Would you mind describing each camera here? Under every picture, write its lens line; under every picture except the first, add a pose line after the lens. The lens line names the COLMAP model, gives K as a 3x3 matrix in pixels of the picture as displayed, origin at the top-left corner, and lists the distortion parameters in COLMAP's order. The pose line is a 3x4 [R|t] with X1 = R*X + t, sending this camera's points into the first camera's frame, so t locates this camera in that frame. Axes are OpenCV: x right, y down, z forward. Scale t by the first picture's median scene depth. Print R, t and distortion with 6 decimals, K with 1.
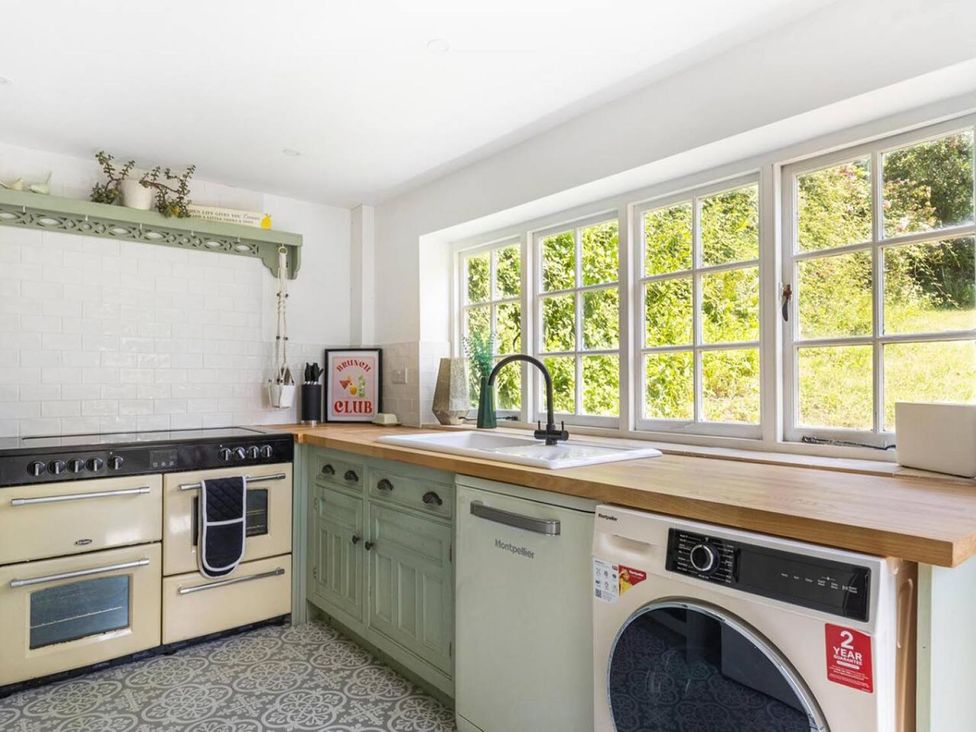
lens RADIAL K [[593.7, 0, 486.1], [0, 593.7, 368.3], [0, 0, 1]] dist [-0.009295, -0.002583]
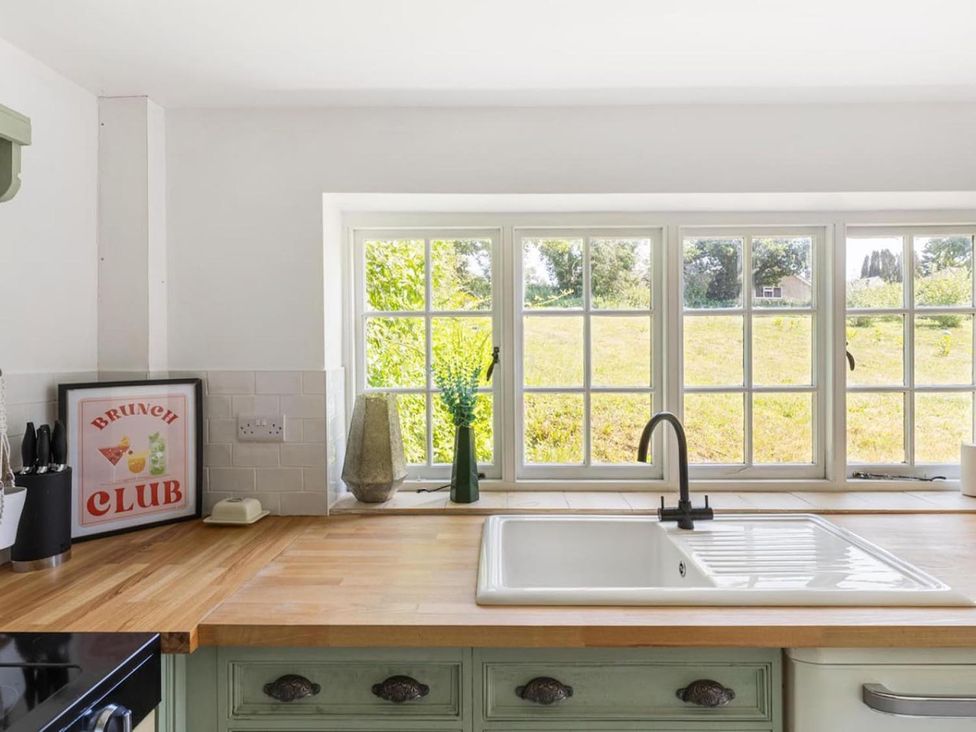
lens RADIAL K [[503.1, 0, 499.3], [0, 503.1, 351.6], [0, 0, 1]] dist [0.003371, 0.000001]
pose [[0.656674, -0.003449, 0.754167, -0.415564], [-0.008520, 0.999892, 0.011991, -0.079739], [-0.754126, -0.014300, 0.656574, 0.594259]]
